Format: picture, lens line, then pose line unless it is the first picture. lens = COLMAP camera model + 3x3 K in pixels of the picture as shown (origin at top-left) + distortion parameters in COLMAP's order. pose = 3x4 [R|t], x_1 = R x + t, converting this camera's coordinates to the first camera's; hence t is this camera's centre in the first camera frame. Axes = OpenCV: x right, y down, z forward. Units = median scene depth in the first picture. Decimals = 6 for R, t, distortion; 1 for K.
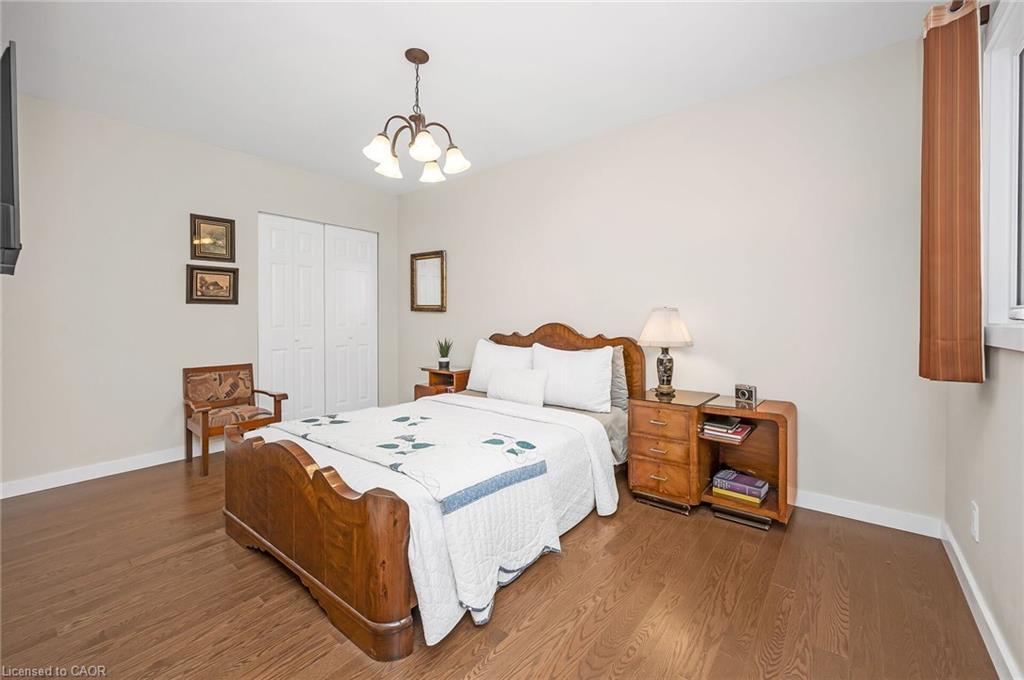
lens RADIAL K [[419.0, 0, 515.8], [0, 419.0, 323.6], [0, 0, 1]] dist [0.002225, 0.000547]
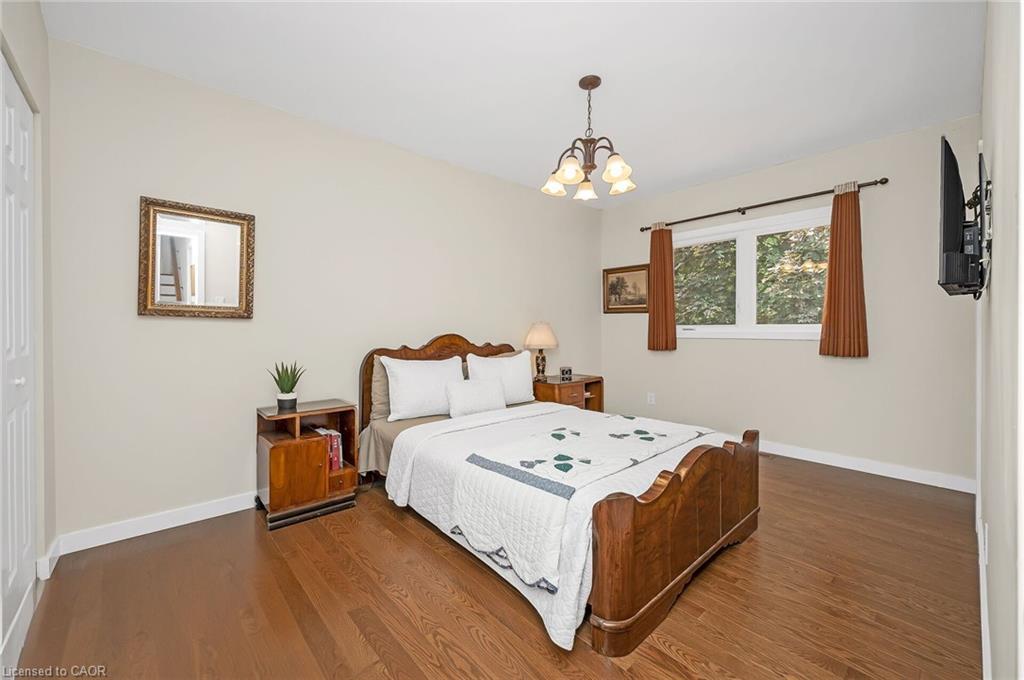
lens RADIAL K [[409.4, 0, 512.5], [0, 409.4, 341.1], [0, 0, 1]] dist [-0.002211, -0.000260]
pose [[0.171714, -0.027635, 0.984759, -1.076662], [0.018935, 0.999514, 0.024747, -0.007200], [-0.984965, 0.014396, 0.172154, 0.854892]]
